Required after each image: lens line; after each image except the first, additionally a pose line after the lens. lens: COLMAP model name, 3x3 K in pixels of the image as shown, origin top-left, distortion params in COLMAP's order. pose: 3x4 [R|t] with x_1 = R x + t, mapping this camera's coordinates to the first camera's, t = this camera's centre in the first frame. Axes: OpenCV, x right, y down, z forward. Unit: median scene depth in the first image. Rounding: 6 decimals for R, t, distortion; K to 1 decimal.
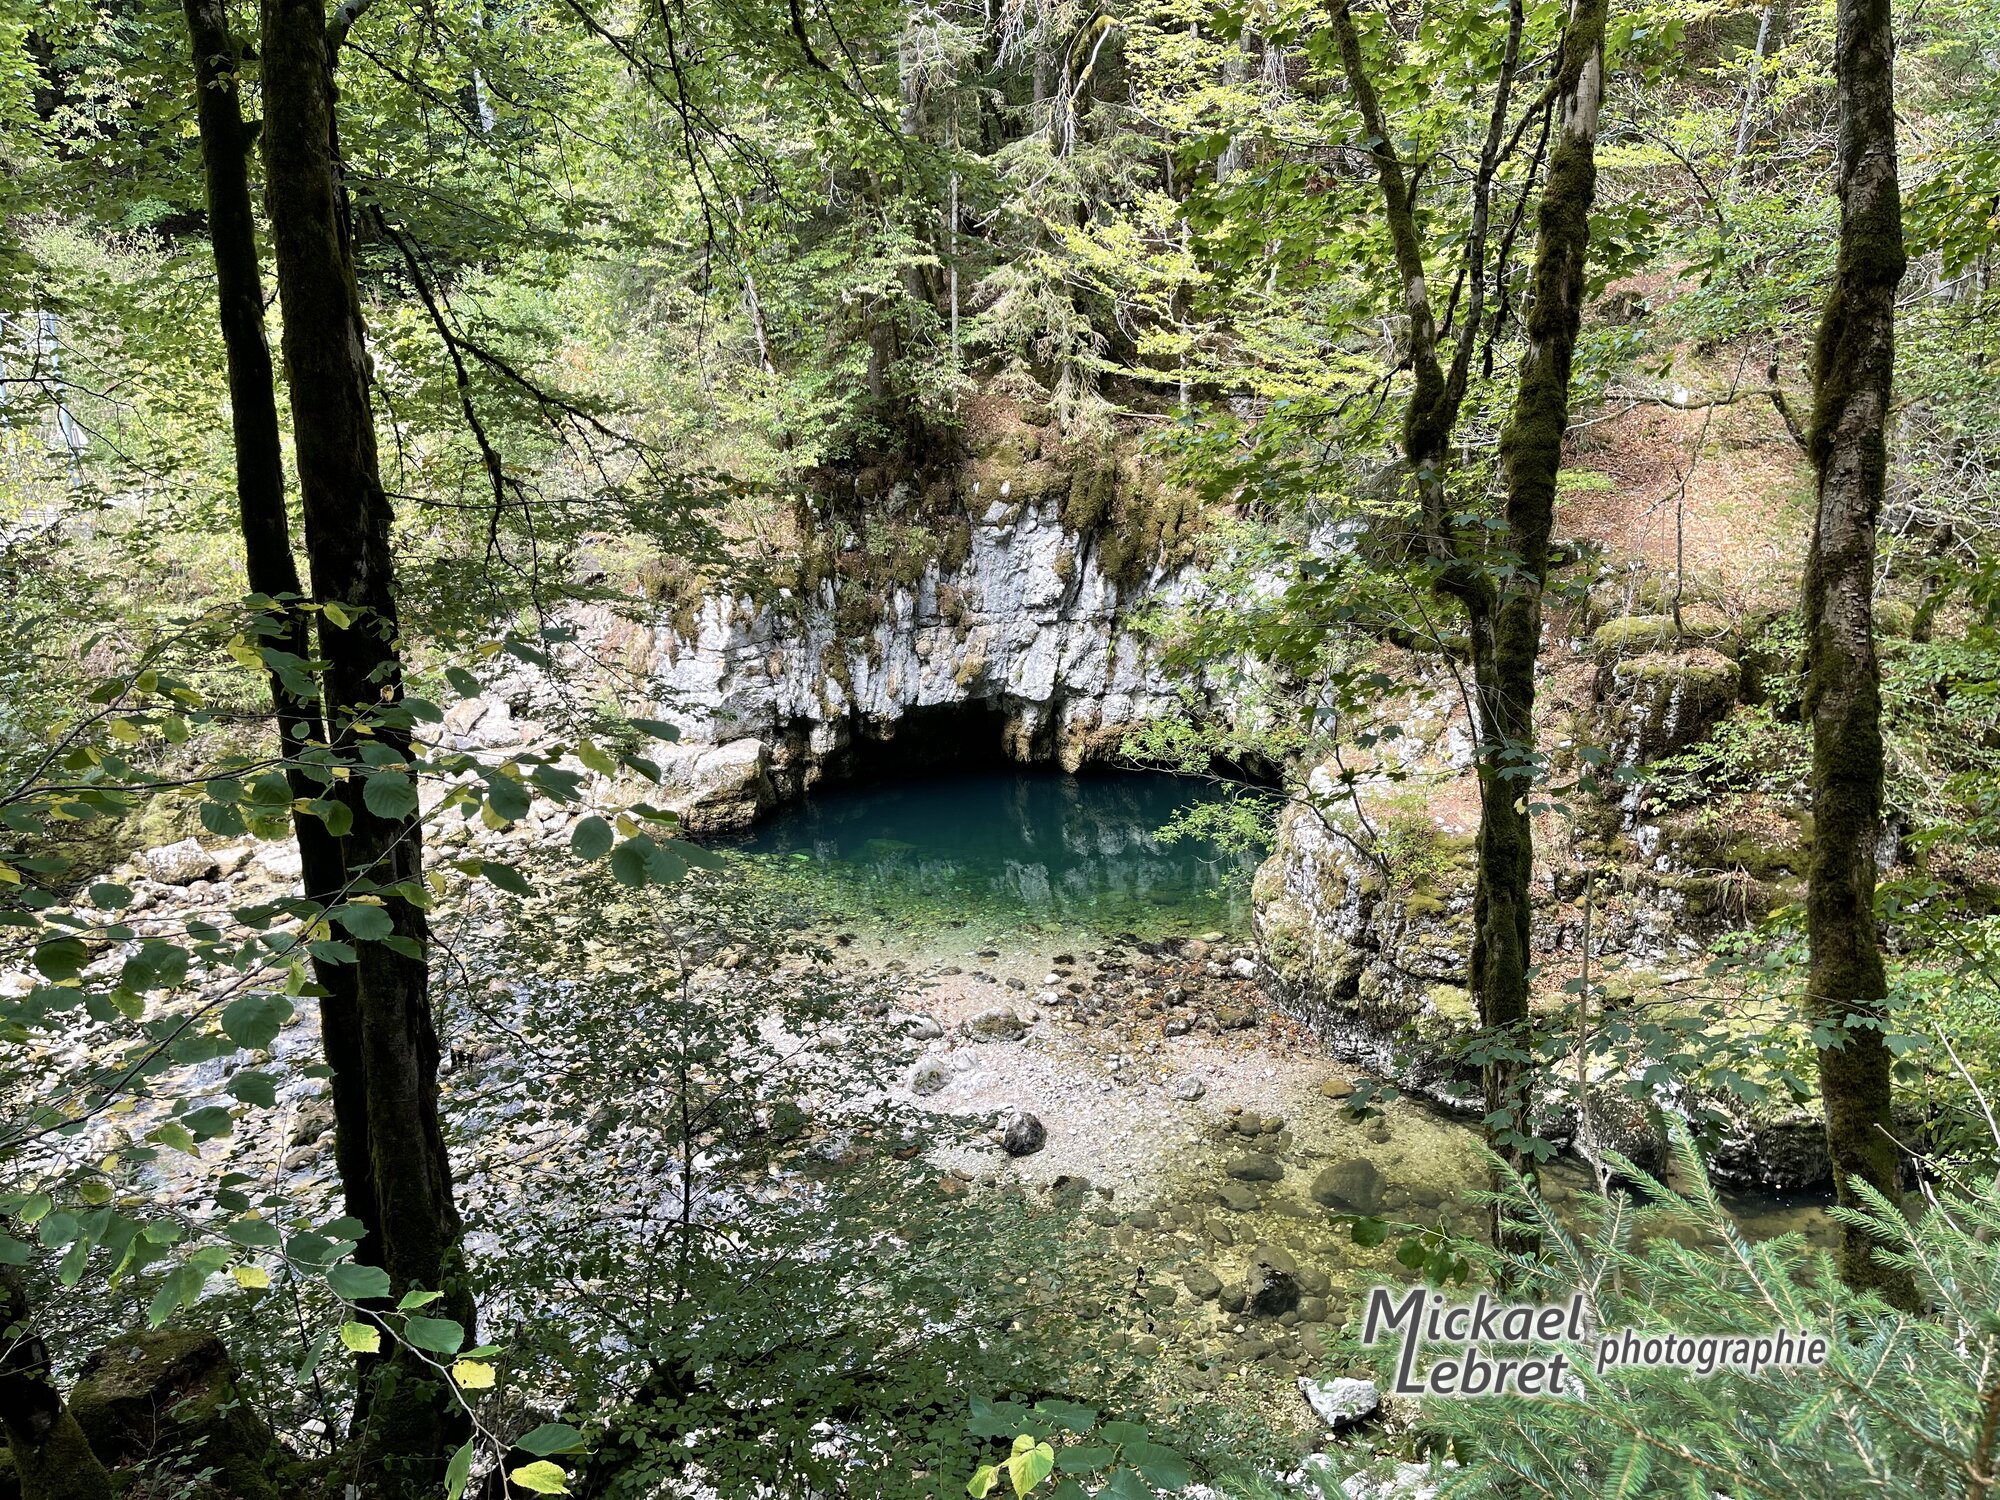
lens RADIAL K [[1529.7, 0, 994.6], [0, 1529.7, 752.4], [0, 0, 1]] dist [0.065318, 0.003626]
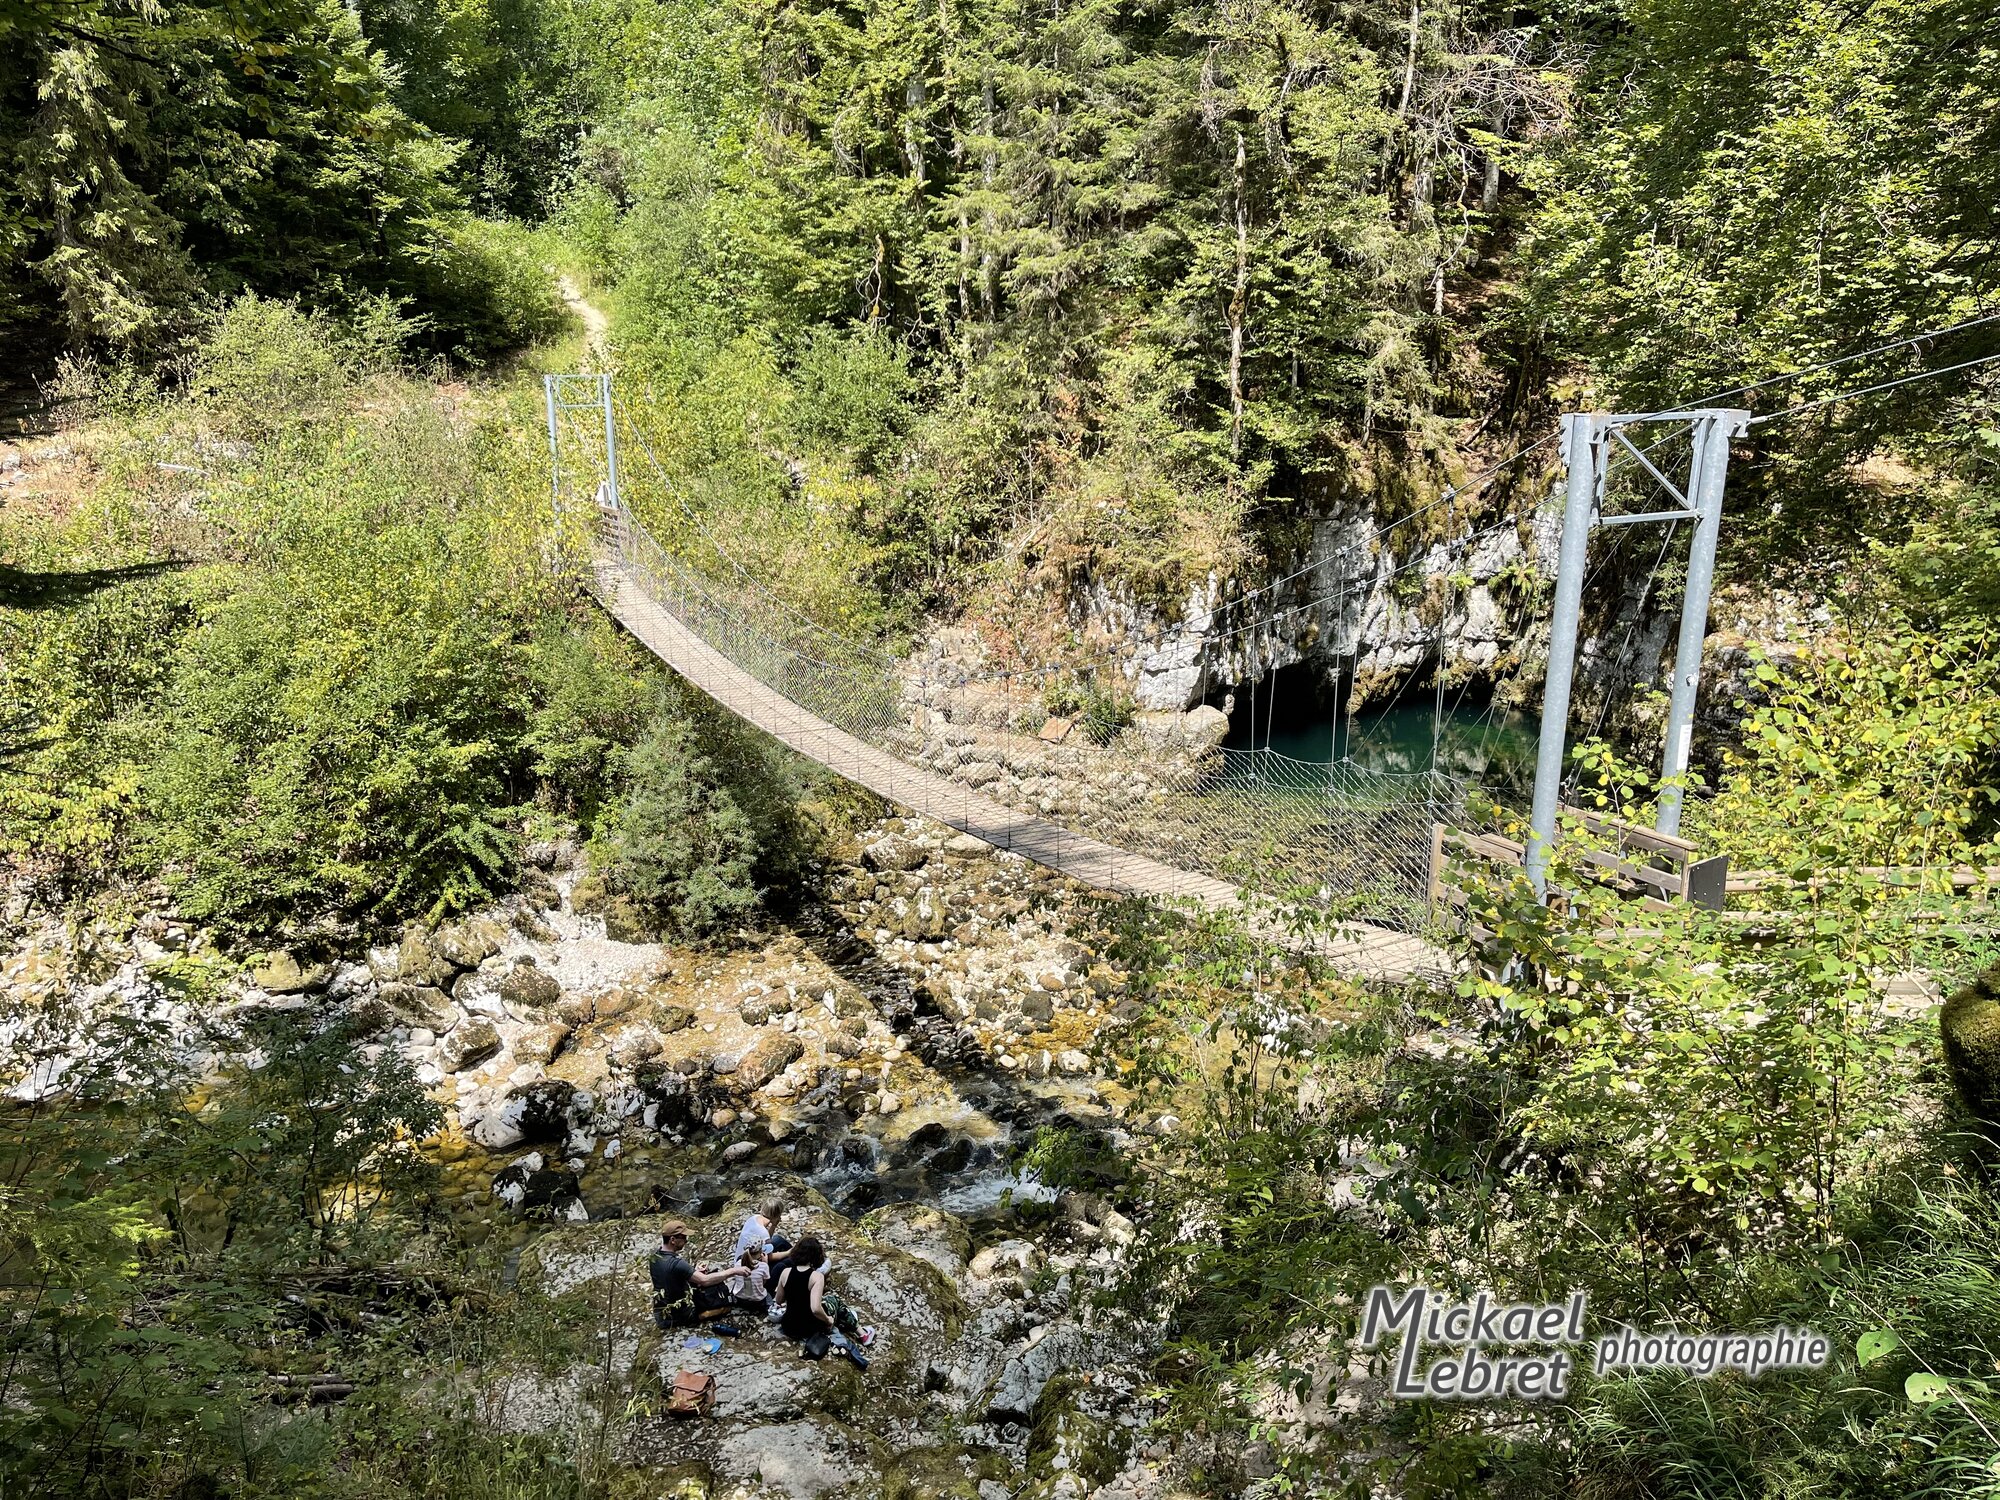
lens RADIAL K [[1529.7, 0, 999.1], [0, 1529.7, 752.4], [0, 0, 1]] dist [0.065318, 0.003626]
pose [[0.894816, -0.127866, 0.427731, -0.810826], [0.149979, 0.988521, -0.018248, 0.025412], [-0.420488, 0.080479, 0.903722, -0.029046]]
